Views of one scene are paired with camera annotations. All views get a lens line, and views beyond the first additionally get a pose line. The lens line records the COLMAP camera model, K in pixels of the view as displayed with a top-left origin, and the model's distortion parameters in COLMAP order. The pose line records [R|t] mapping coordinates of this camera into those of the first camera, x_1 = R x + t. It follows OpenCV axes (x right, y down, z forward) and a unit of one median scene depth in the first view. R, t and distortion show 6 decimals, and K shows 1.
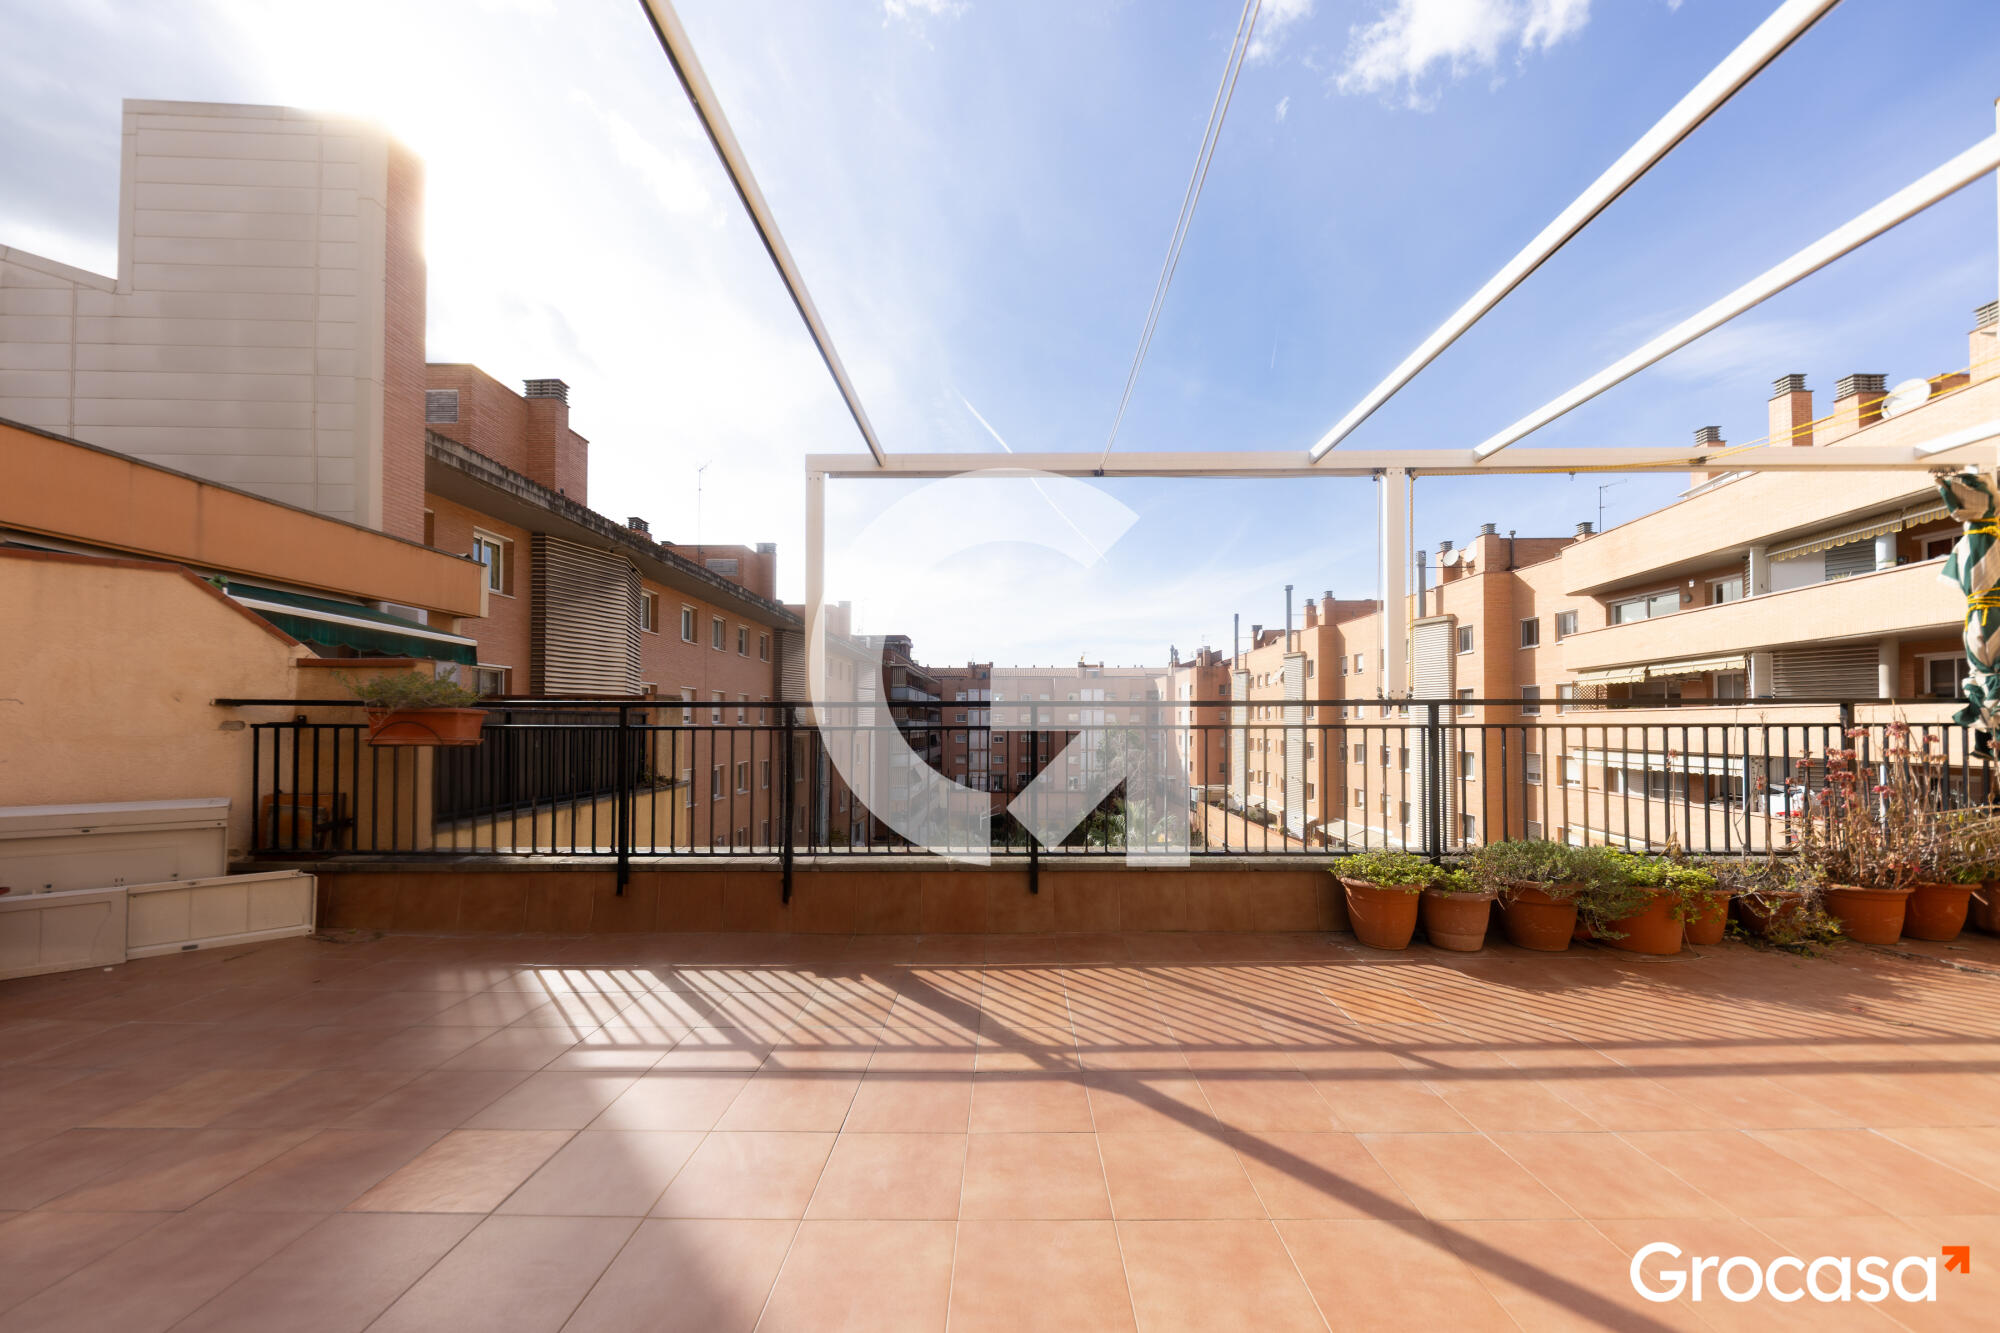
lens RADIAL K [[716.5, 0, 1002.7], [0, 716.5, 715.9], [0, 0, 1]] dist [-0.000310, -0.000064]
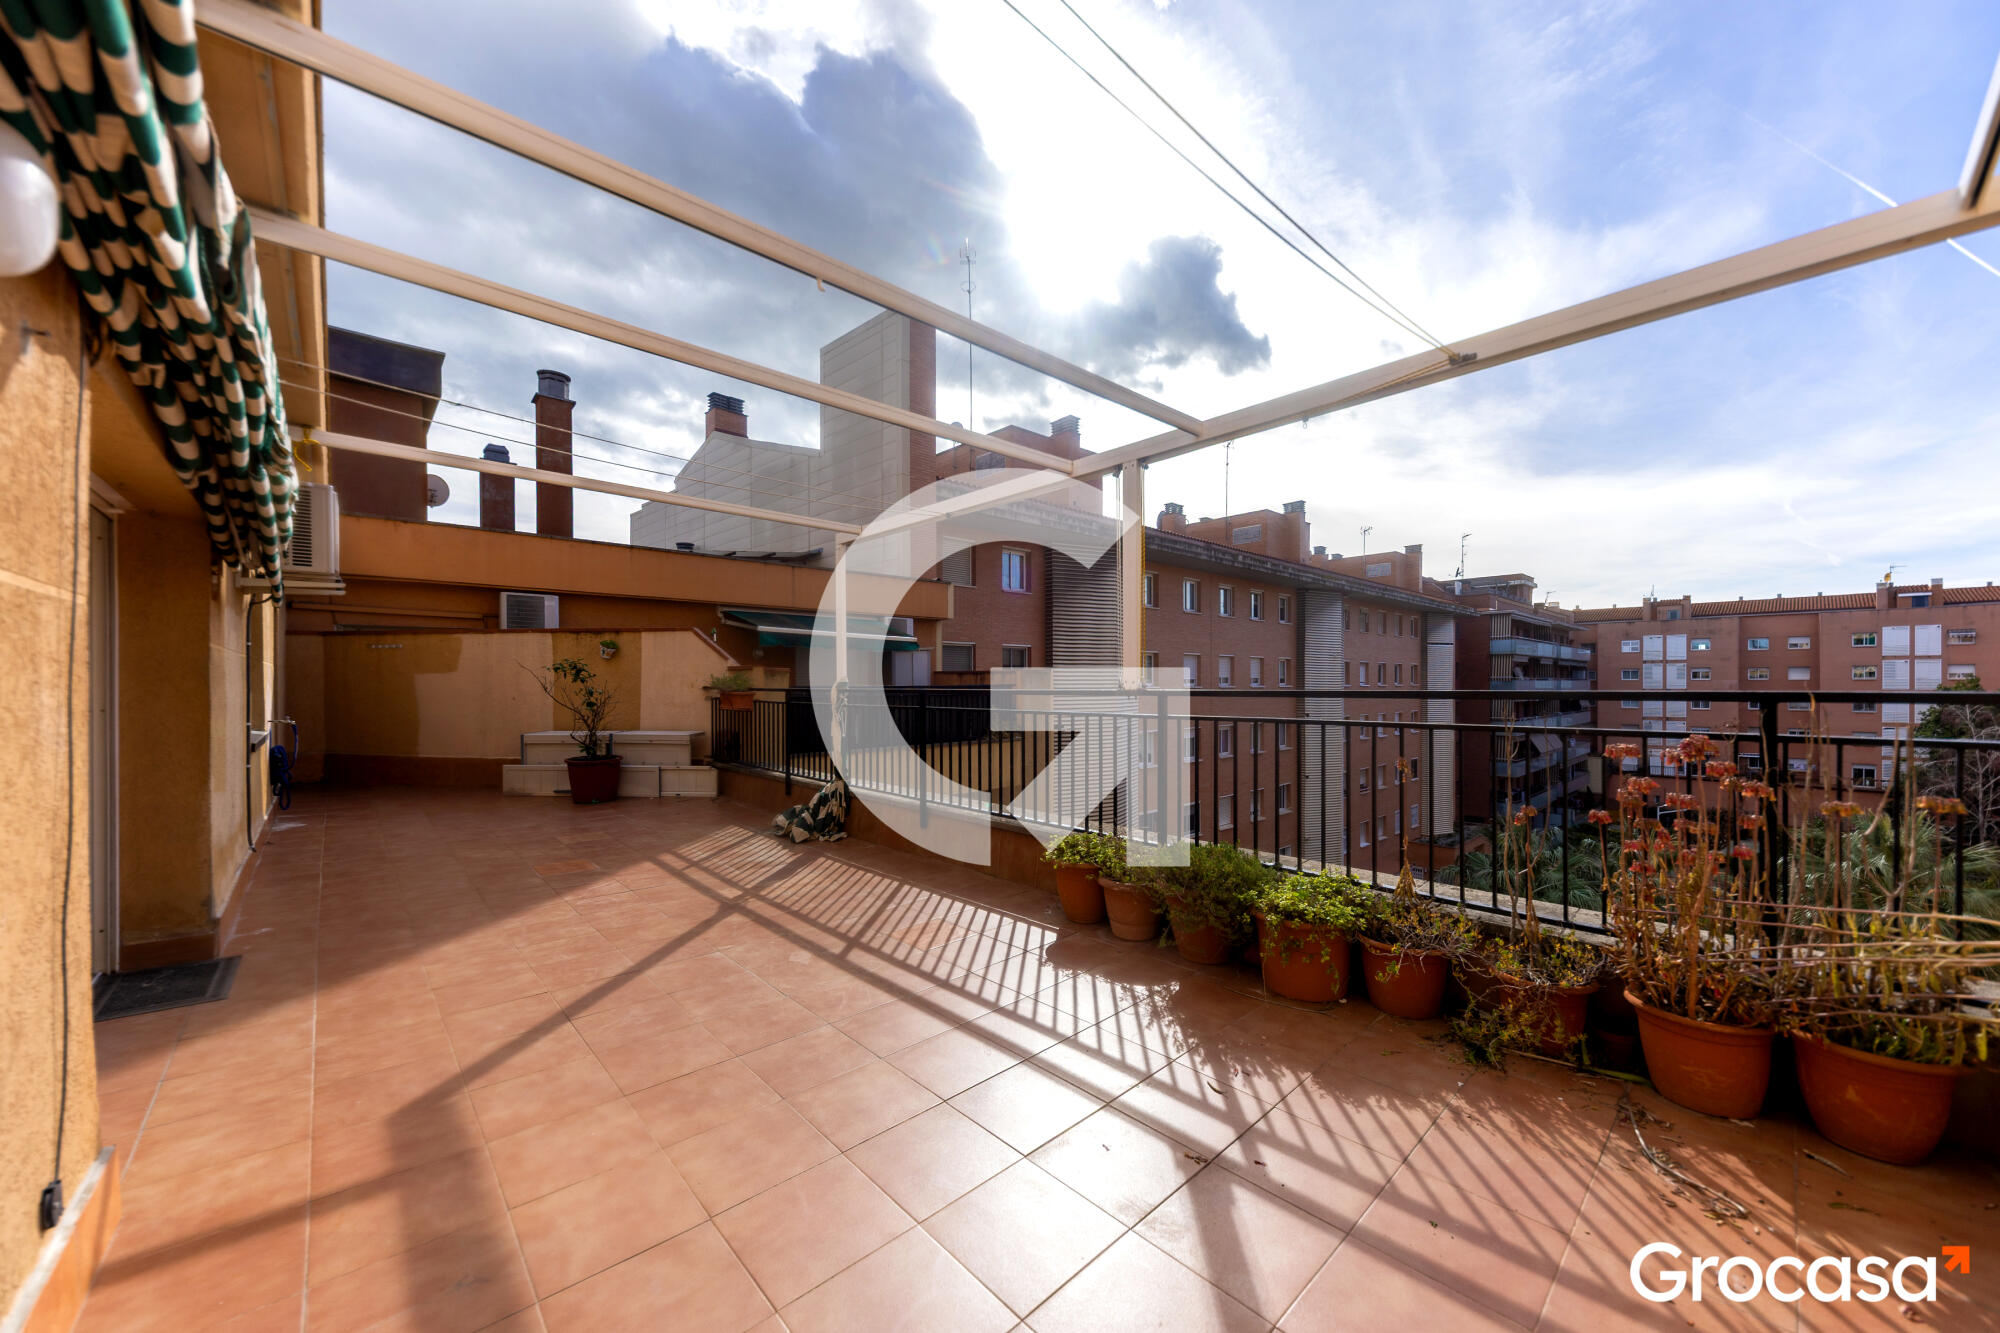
lens RADIAL K [[714.0, 0, 1000.3], [0, 714.0, 685.8], [0, 0, 1]] dist [-0.000277, -0.000021]
pose [[0.689008, 0.000376, -0.724753, 1.110376], [0.011535, 0.999868, 0.011485, -0.039817], [0.724661, -0.016274, 0.688913, 0.148452]]
